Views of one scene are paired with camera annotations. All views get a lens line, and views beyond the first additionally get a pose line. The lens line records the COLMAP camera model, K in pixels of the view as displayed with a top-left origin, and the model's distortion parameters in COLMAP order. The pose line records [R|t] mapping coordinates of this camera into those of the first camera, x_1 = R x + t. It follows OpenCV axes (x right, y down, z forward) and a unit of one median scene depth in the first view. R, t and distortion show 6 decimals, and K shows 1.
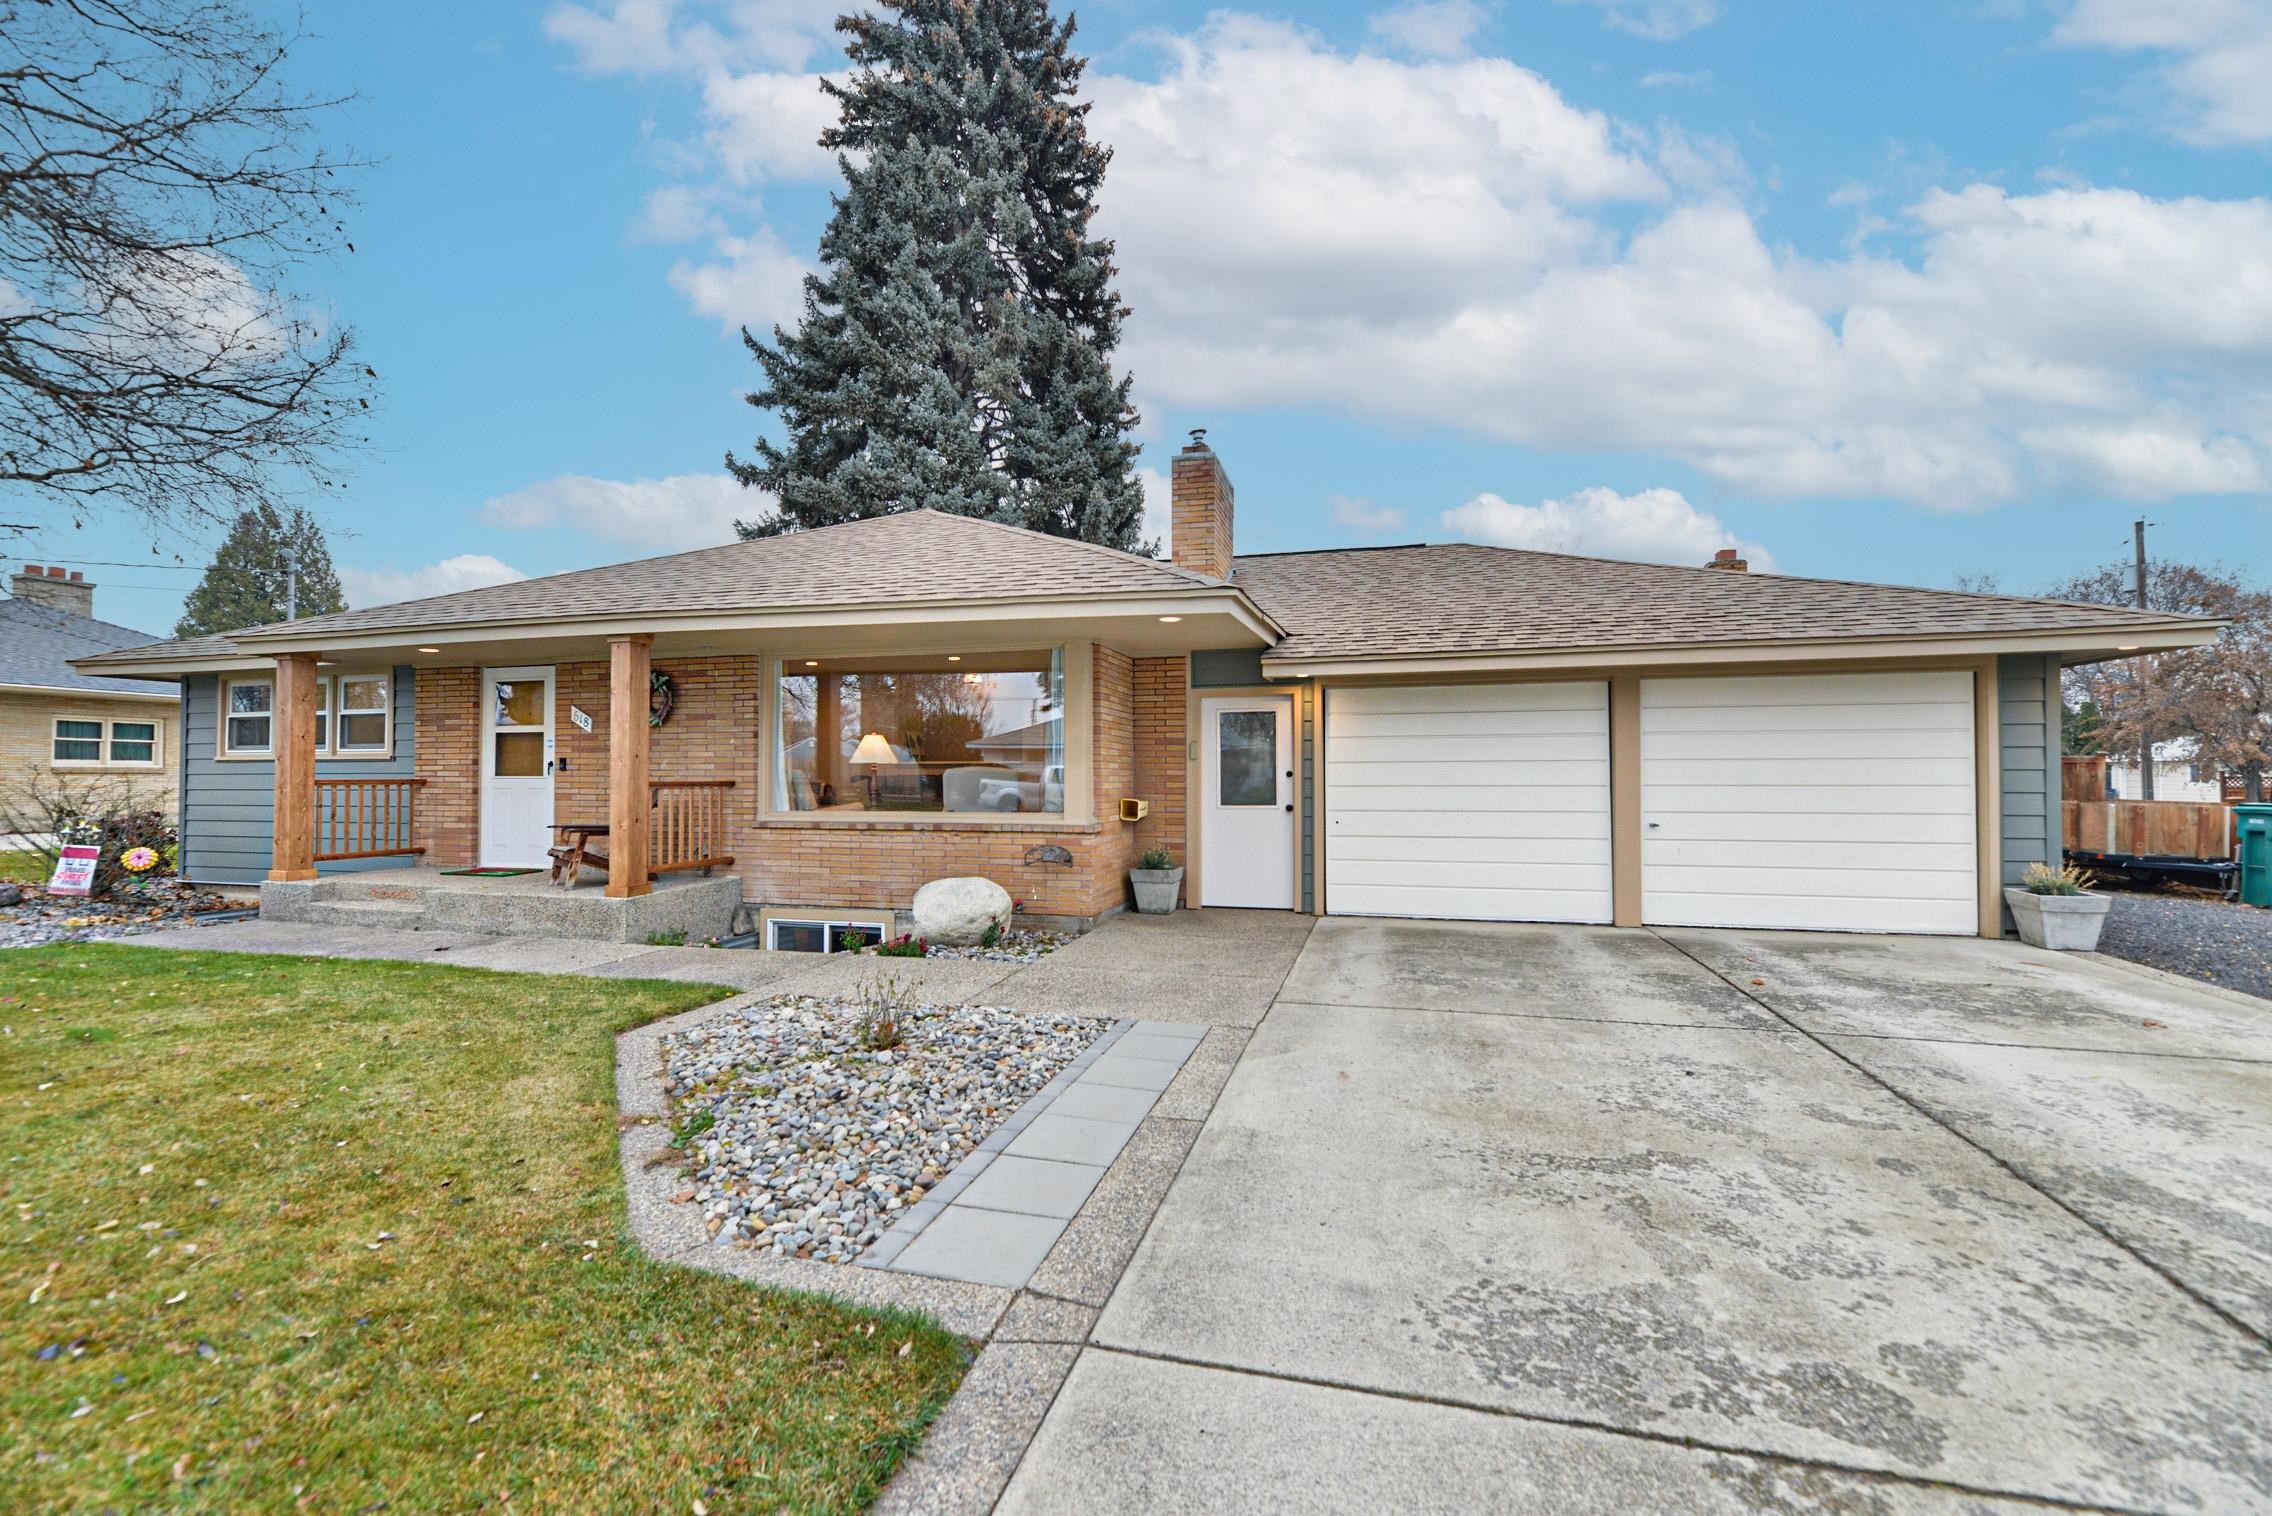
lens RADIAL K [[968.2, 0, 1132.1], [0, 968.2, 757.4], [0, 0, 1]] dist [-0.003273, -0.000217]
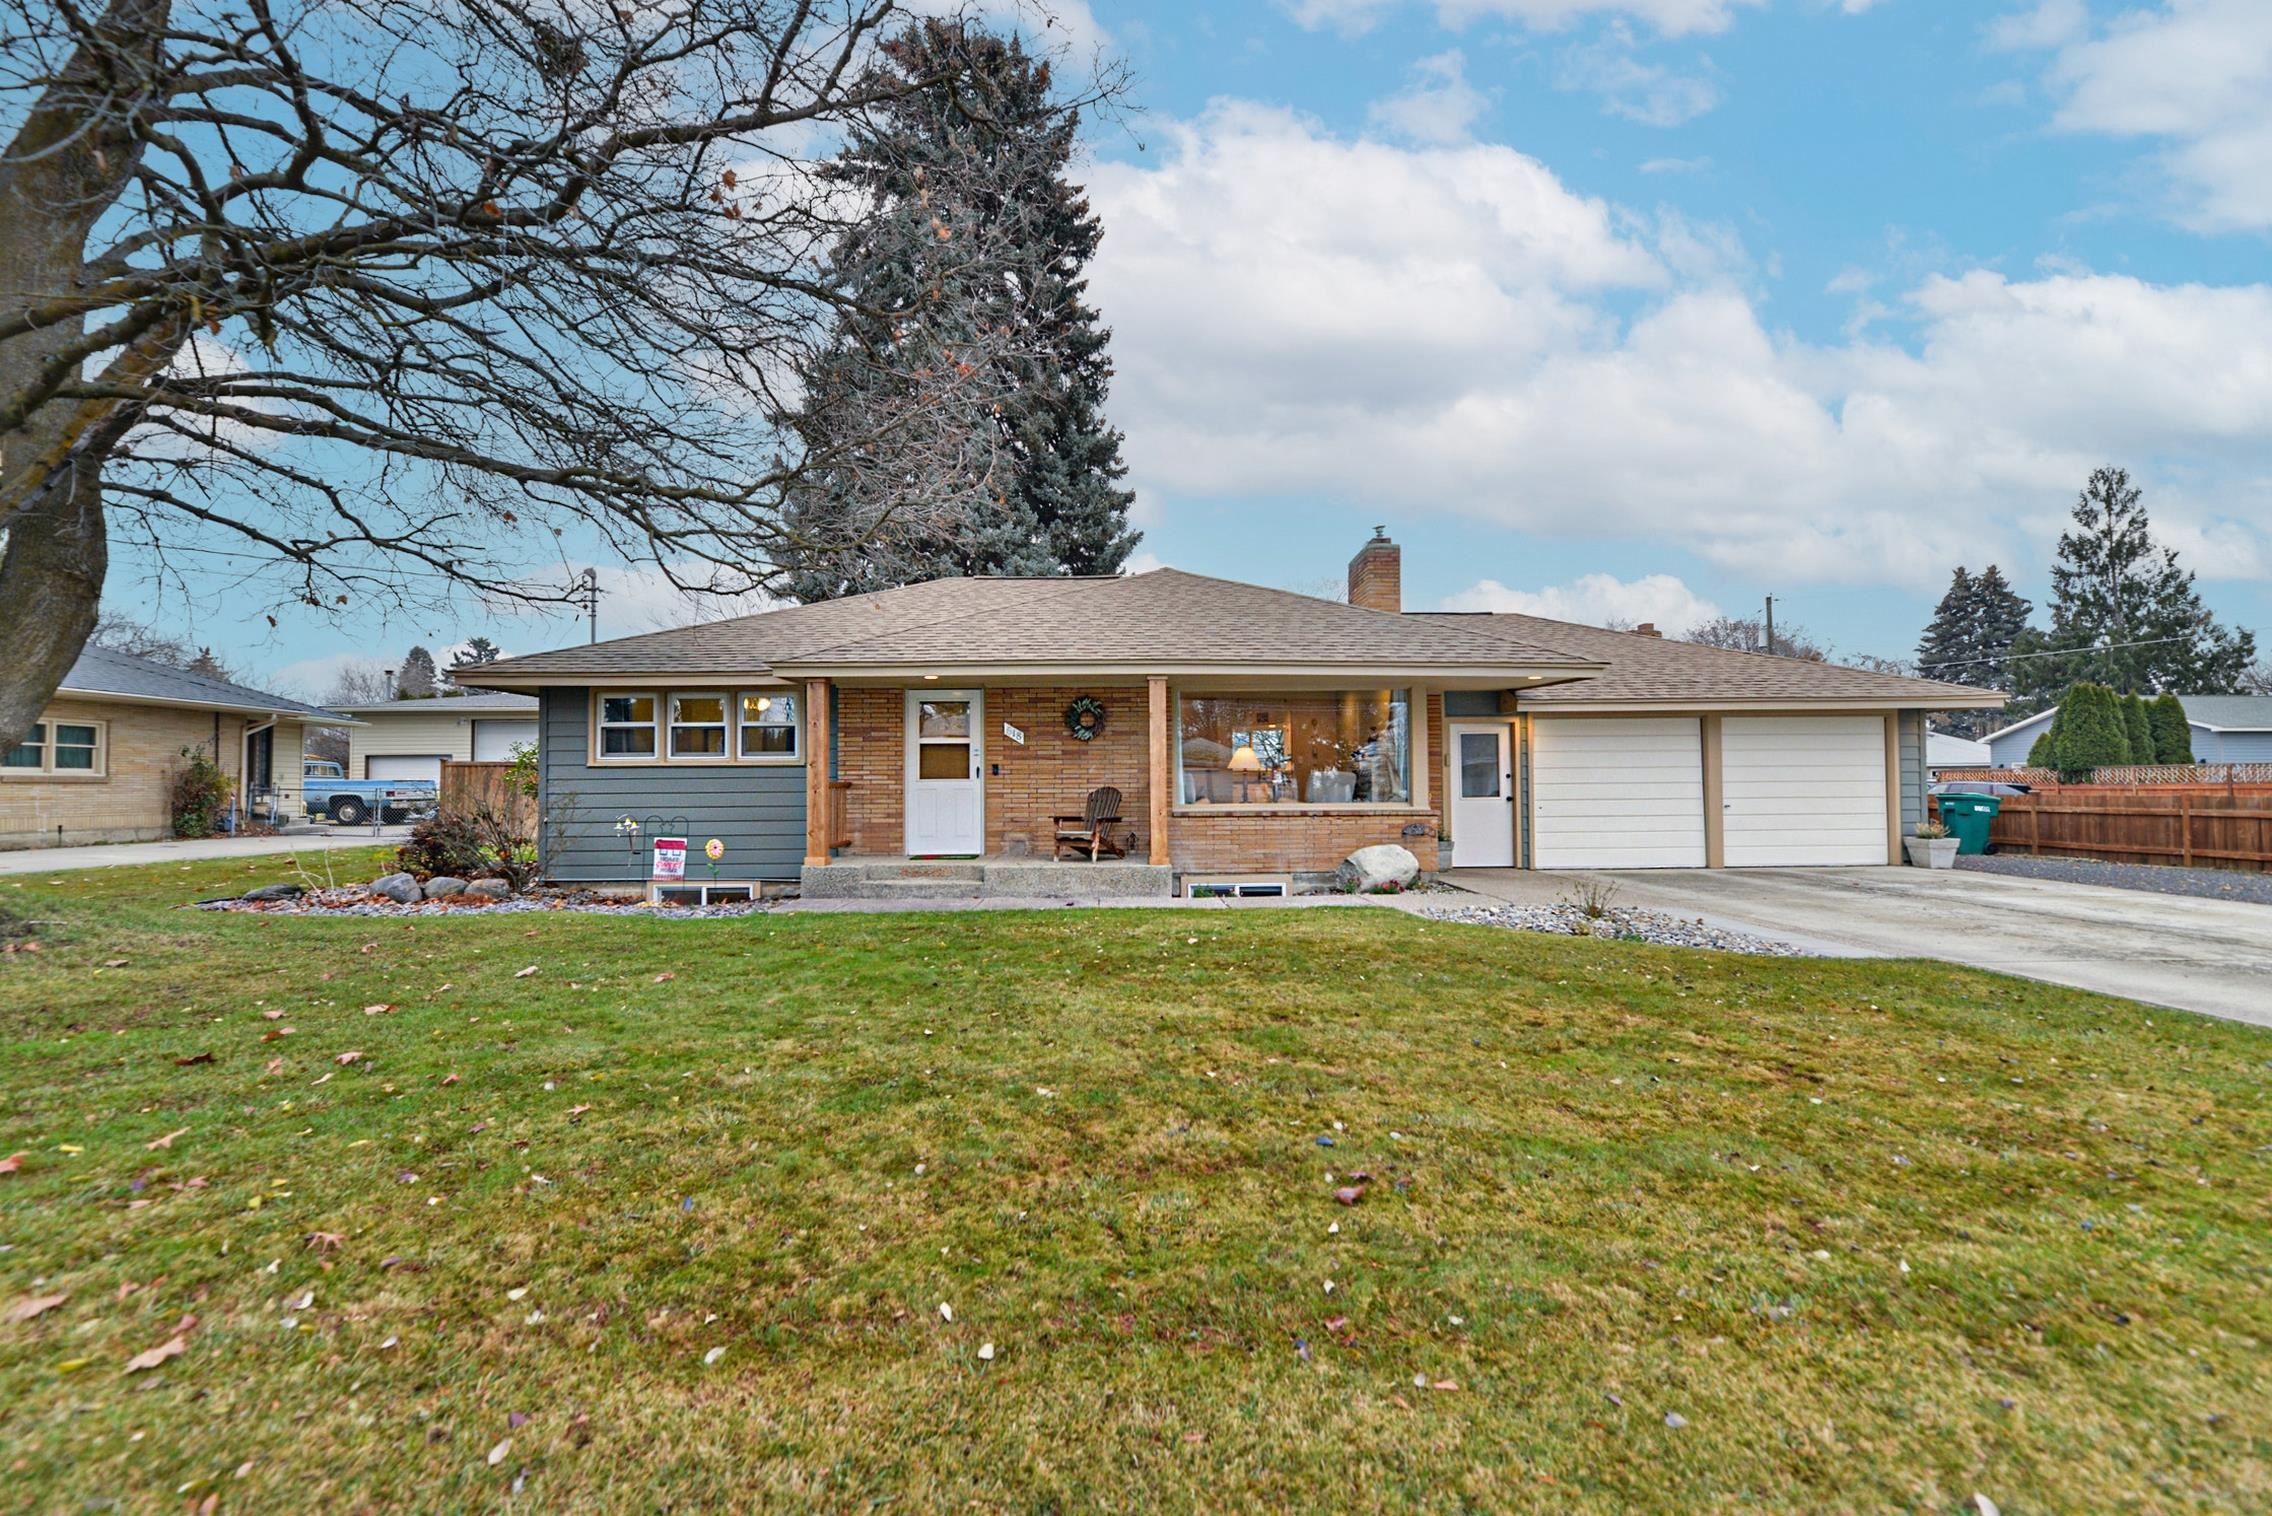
lens RADIAL K [[968.2, 0, 1145.5], [0, 968.2, 764.0], [0, 0, 1]] dist [-0.003273, -0.000217]
pose [[0.957138, 0.001669, 0.289626, -0.751551], [-0.000817, 0.999995, -0.003064, 0.003396], [-0.289630, 0.002696, 0.957135, -0.248003]]
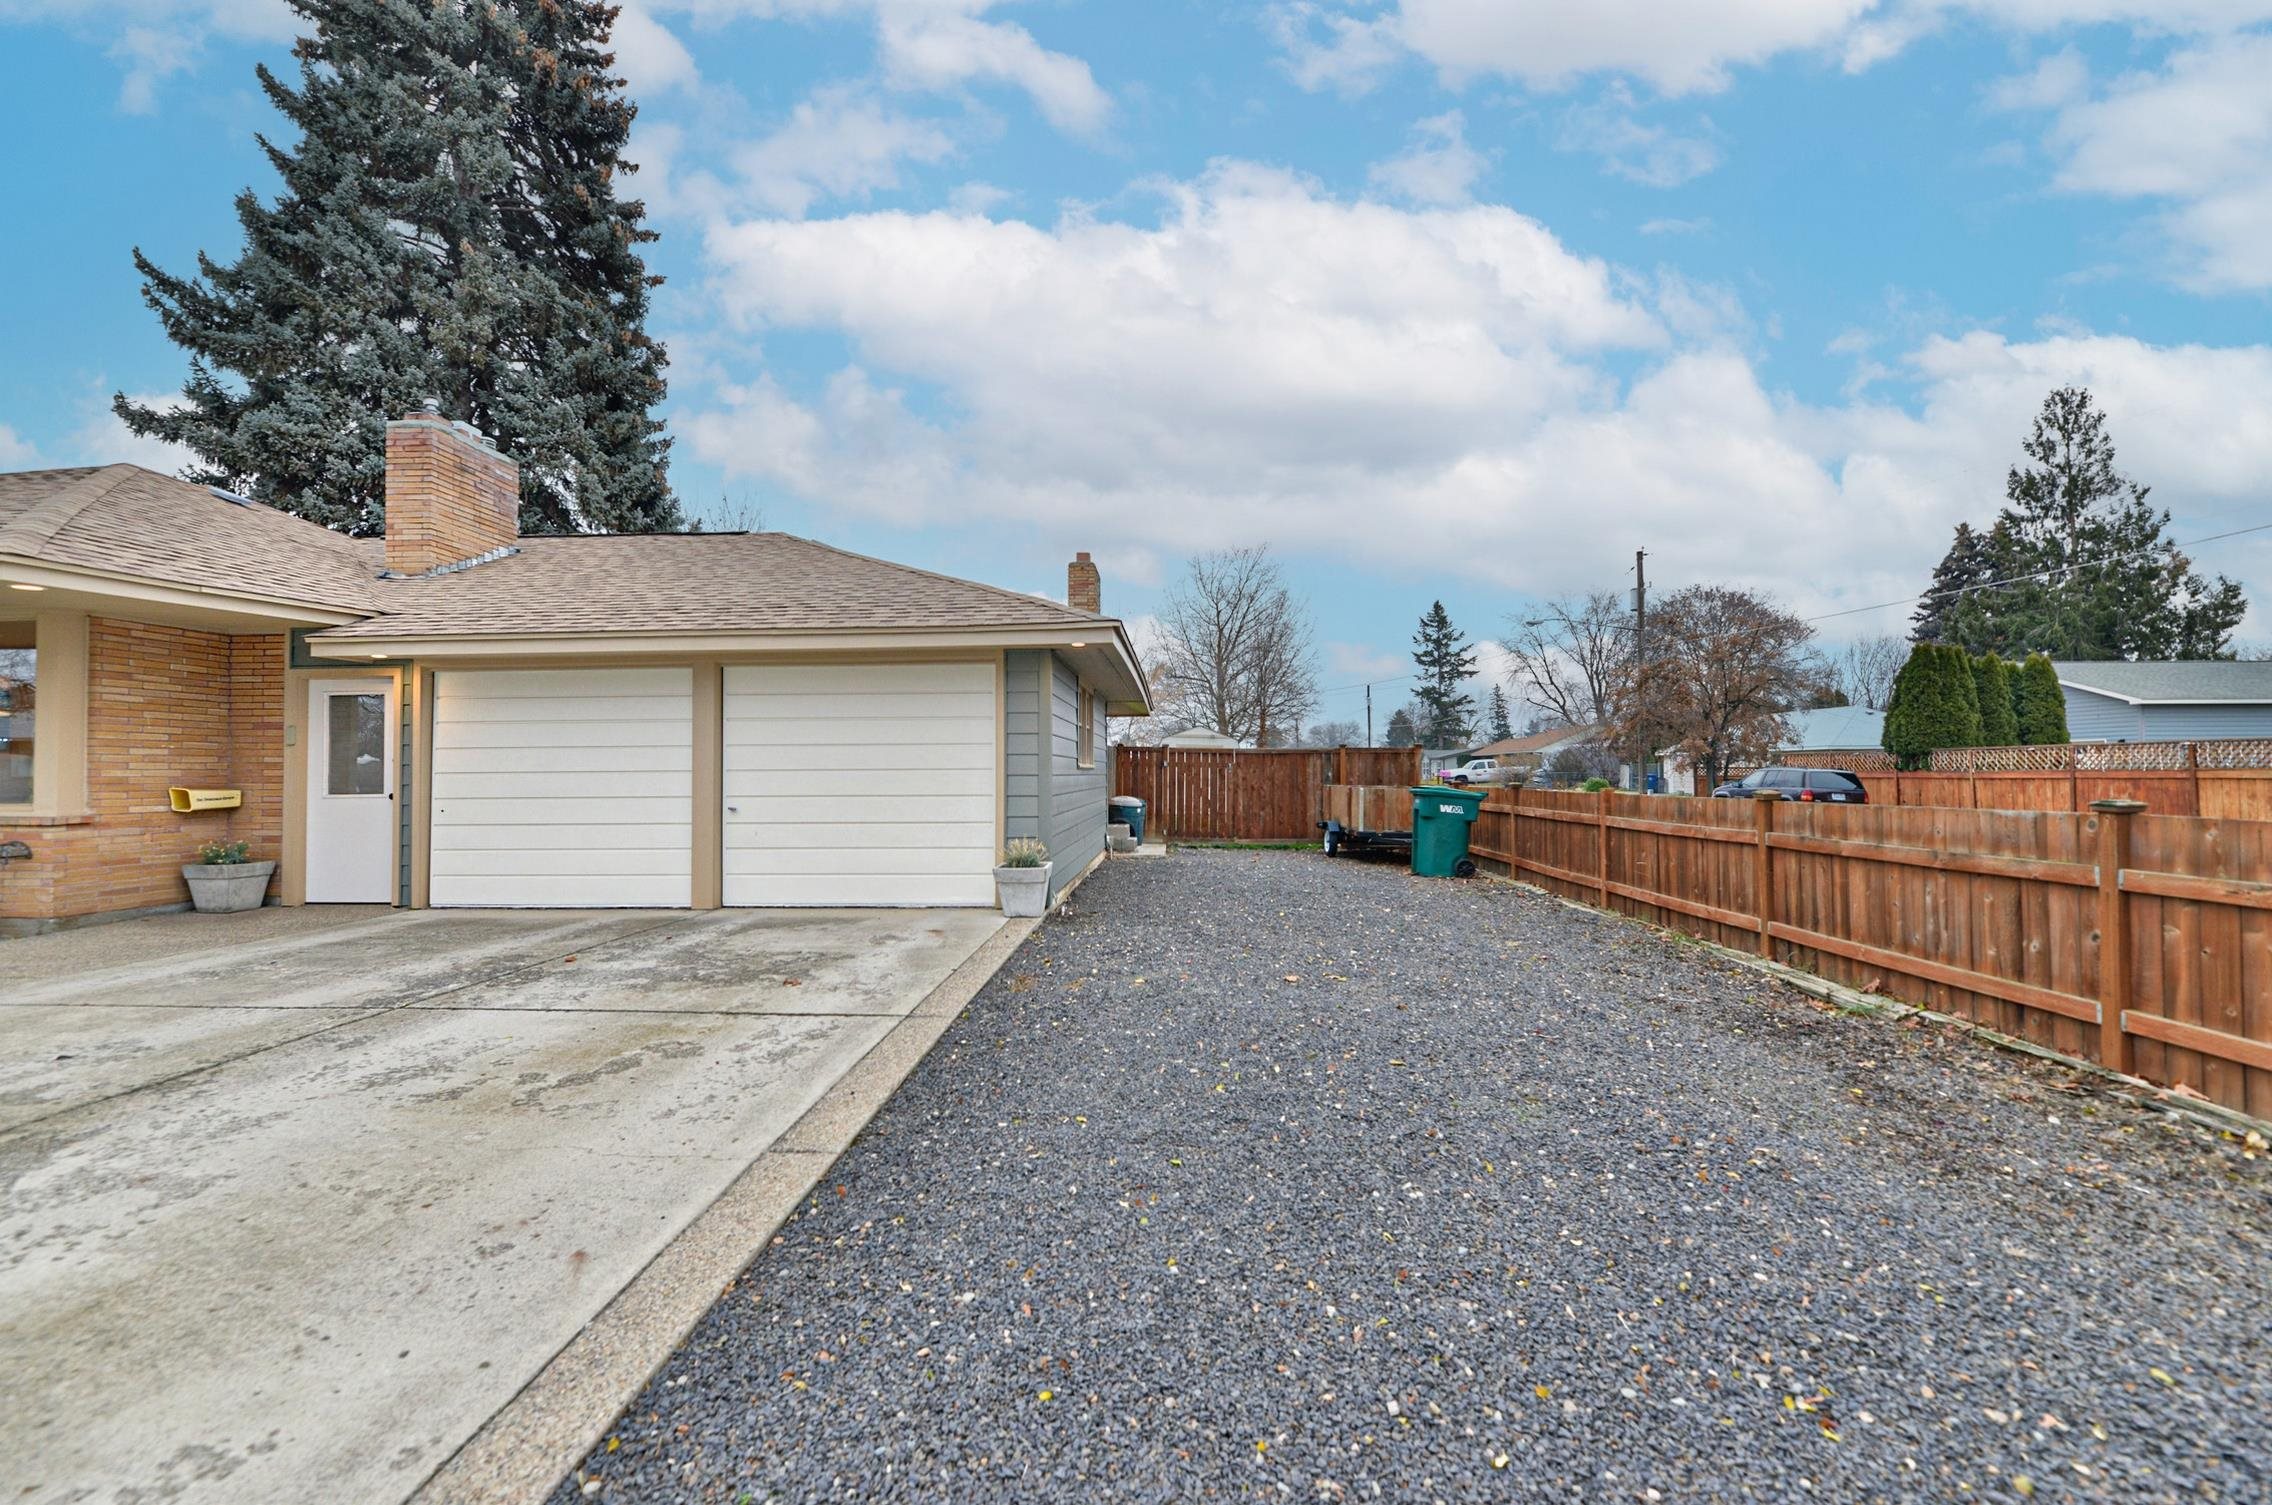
lens RADIAL K [[968.2, 0, 1133.5], [0, 968.2, 756.3], [0, 0, 1]] dist [-0.003273, -0.000217]
pose [[0.975573, -0.000793, 0.219674, 0.615263], [-0.000054, 0.999993, 0.003851, 0.008777], [-0.219675, -0.003769, 0.975566, -0.077532]]
